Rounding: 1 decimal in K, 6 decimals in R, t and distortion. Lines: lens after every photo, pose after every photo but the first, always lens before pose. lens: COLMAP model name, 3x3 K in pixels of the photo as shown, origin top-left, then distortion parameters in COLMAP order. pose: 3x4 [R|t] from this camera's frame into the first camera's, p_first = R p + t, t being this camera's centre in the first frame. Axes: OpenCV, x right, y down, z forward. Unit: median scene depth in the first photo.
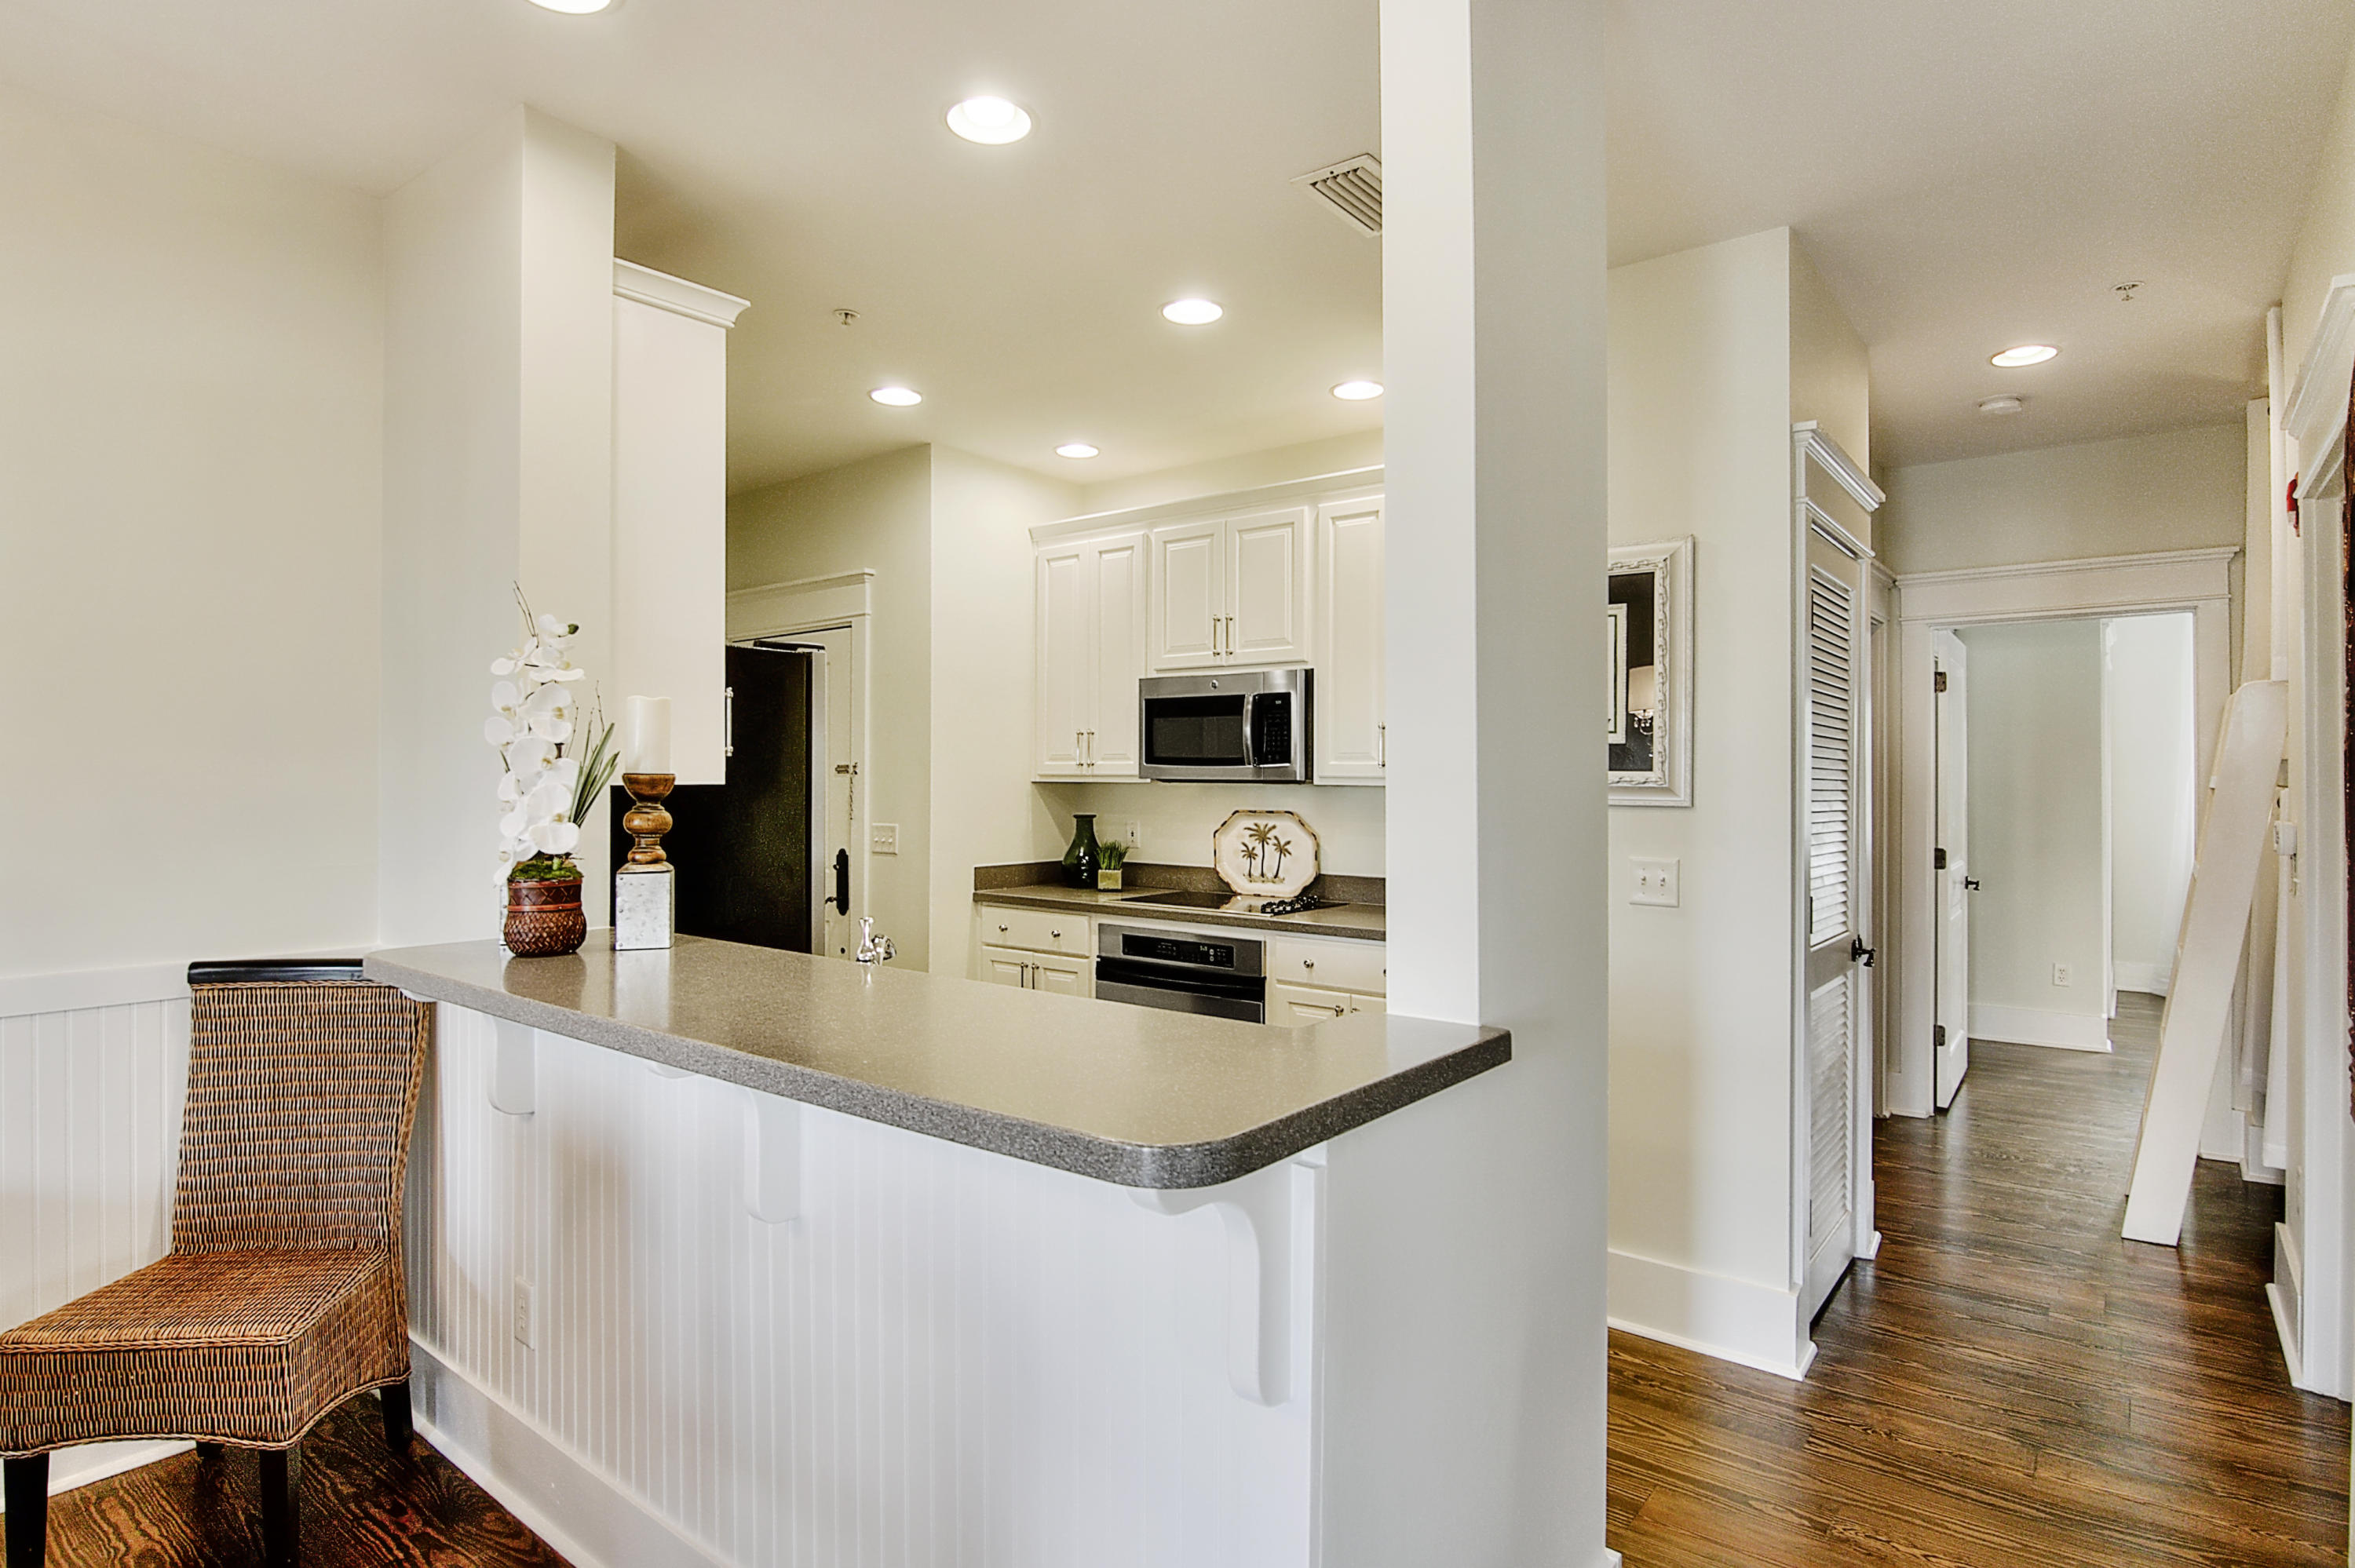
lens RADIAL K [[1218.0, 0, 1164.6], [0, 1218.0, 746.6], [0, 0, 1]] dist [-0.003608, -0.000774]
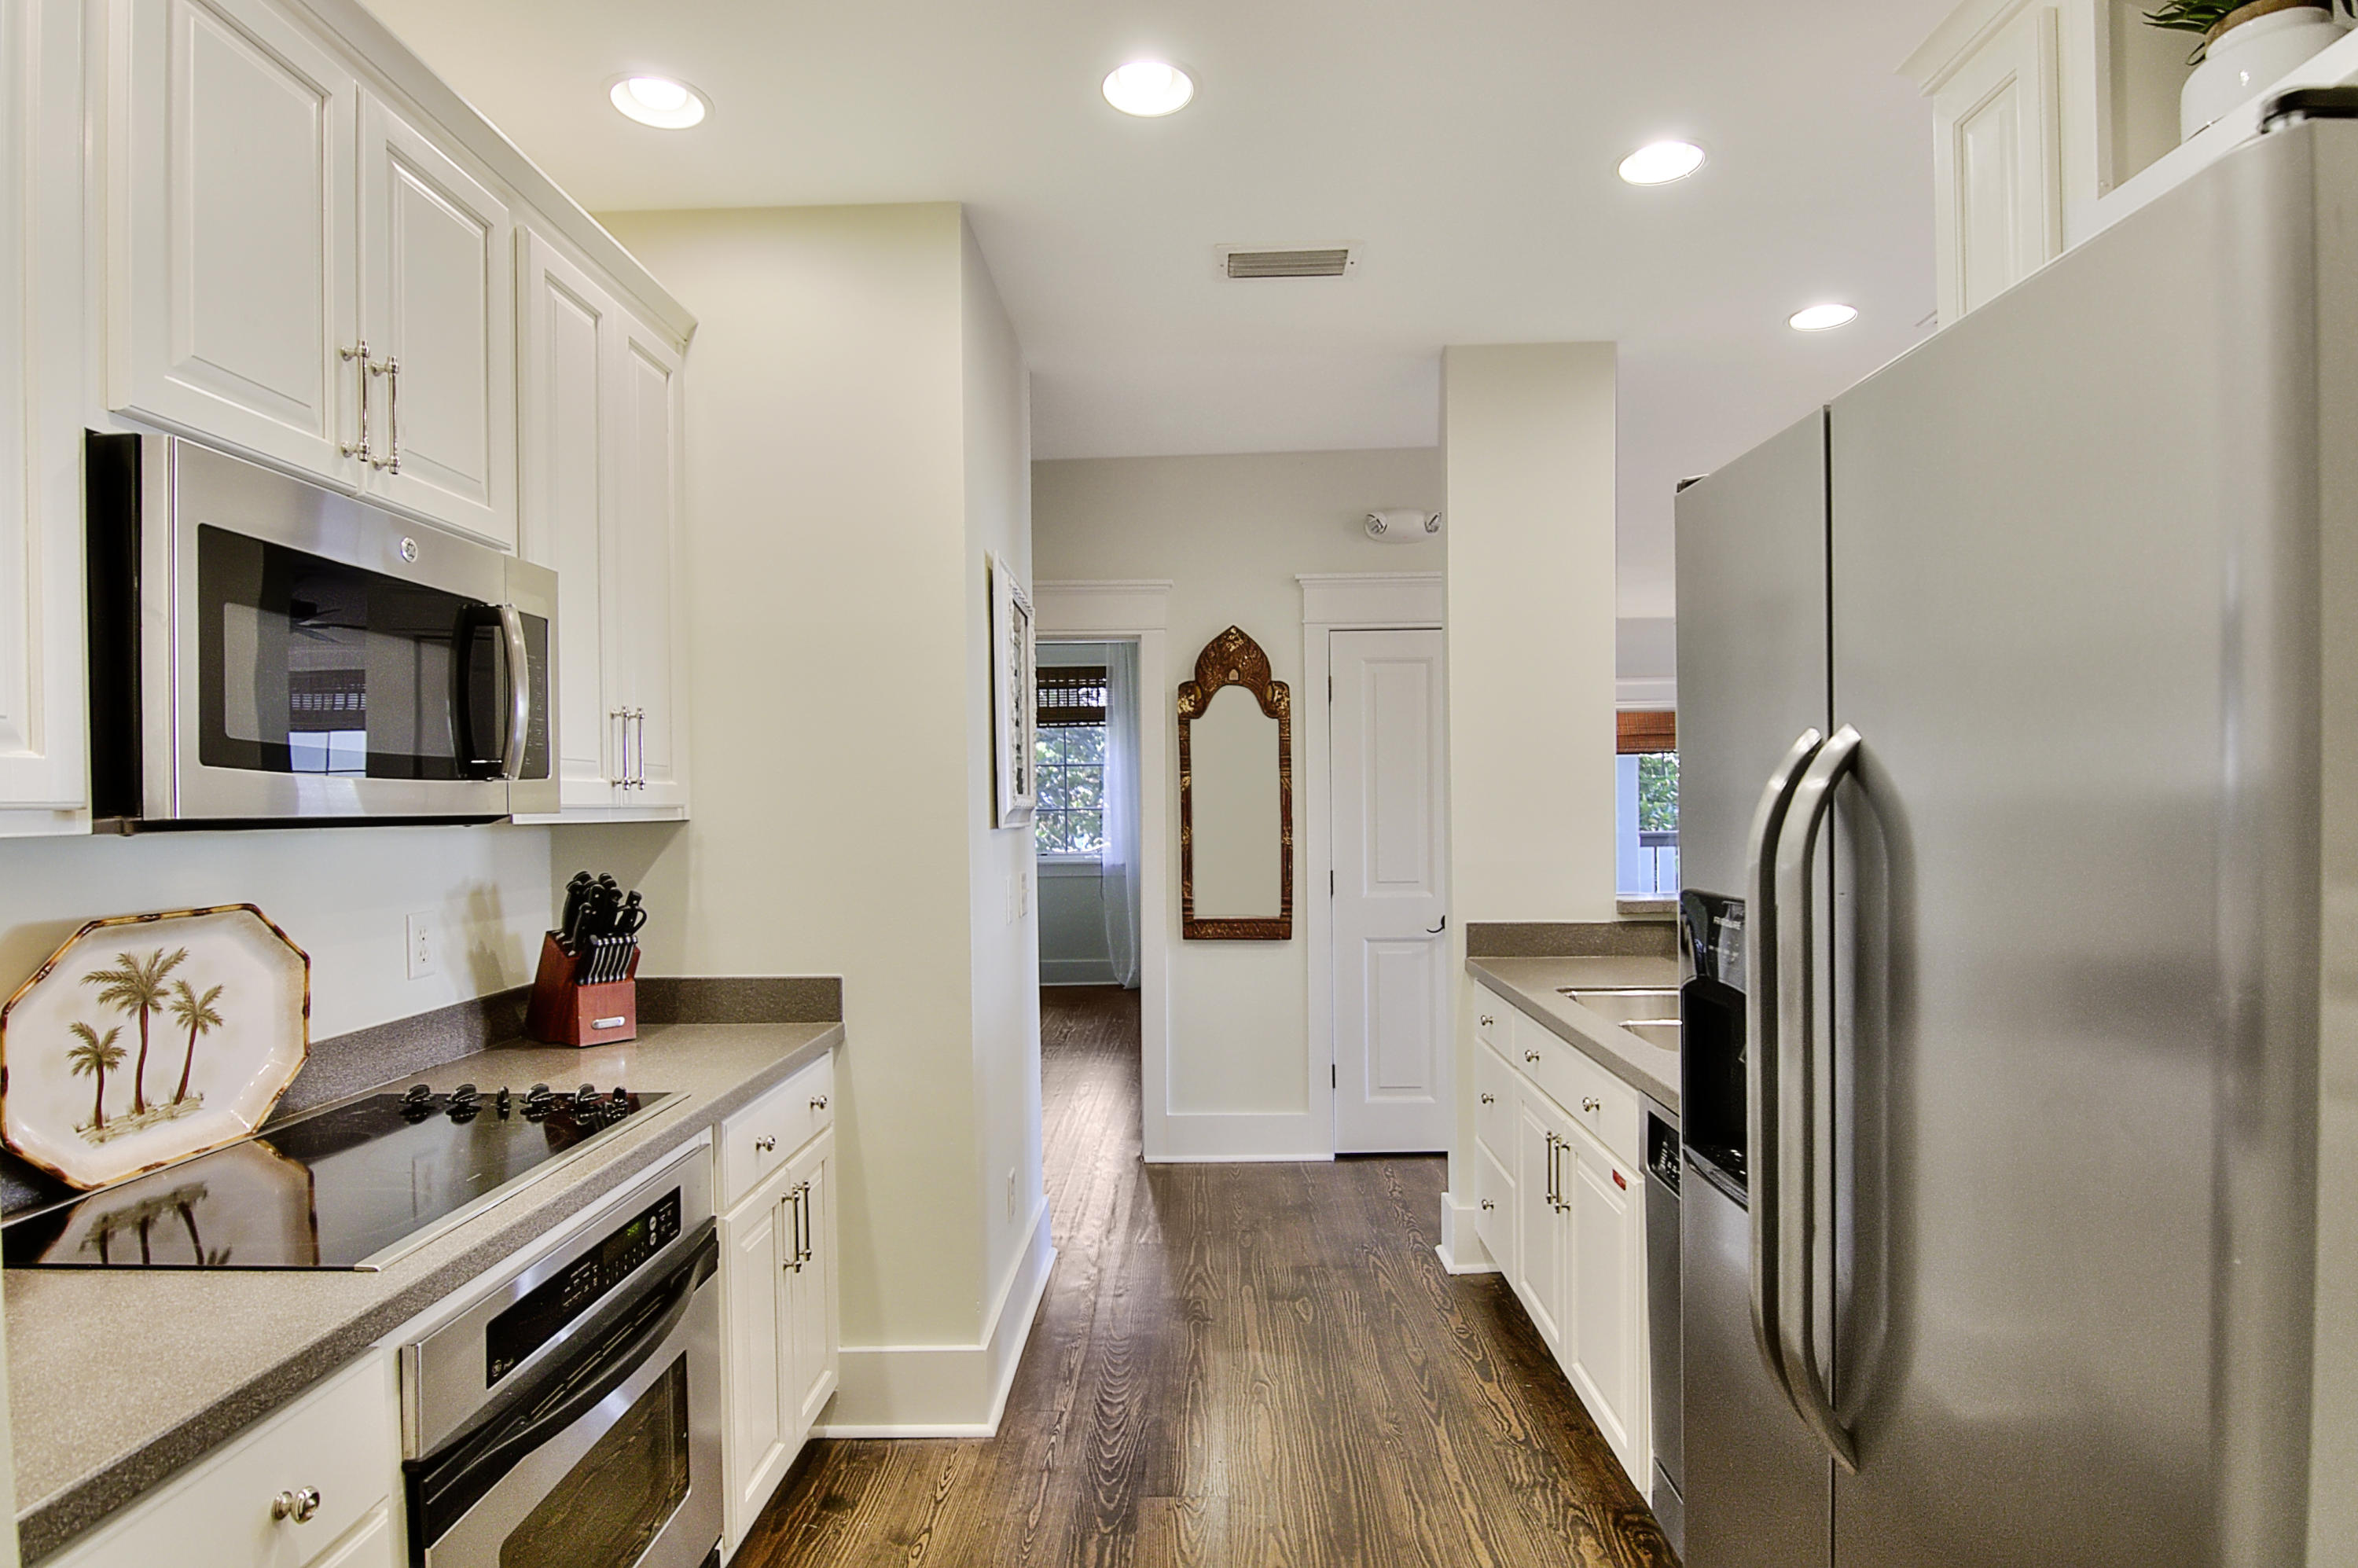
lens RADIAL K [[1230.3, 0, 1188.2], [0, 1230.3, 800.9], [0, 0, 1]] dist [-0.006832, -0.000629]
pose [[-0.613810, 0.003734, 0.789445, -0.380891], [-0.010436, 0.999863, -0.012843, 0.023963], [-0.789385, -0.016122, -0.613687, 1.035103]]
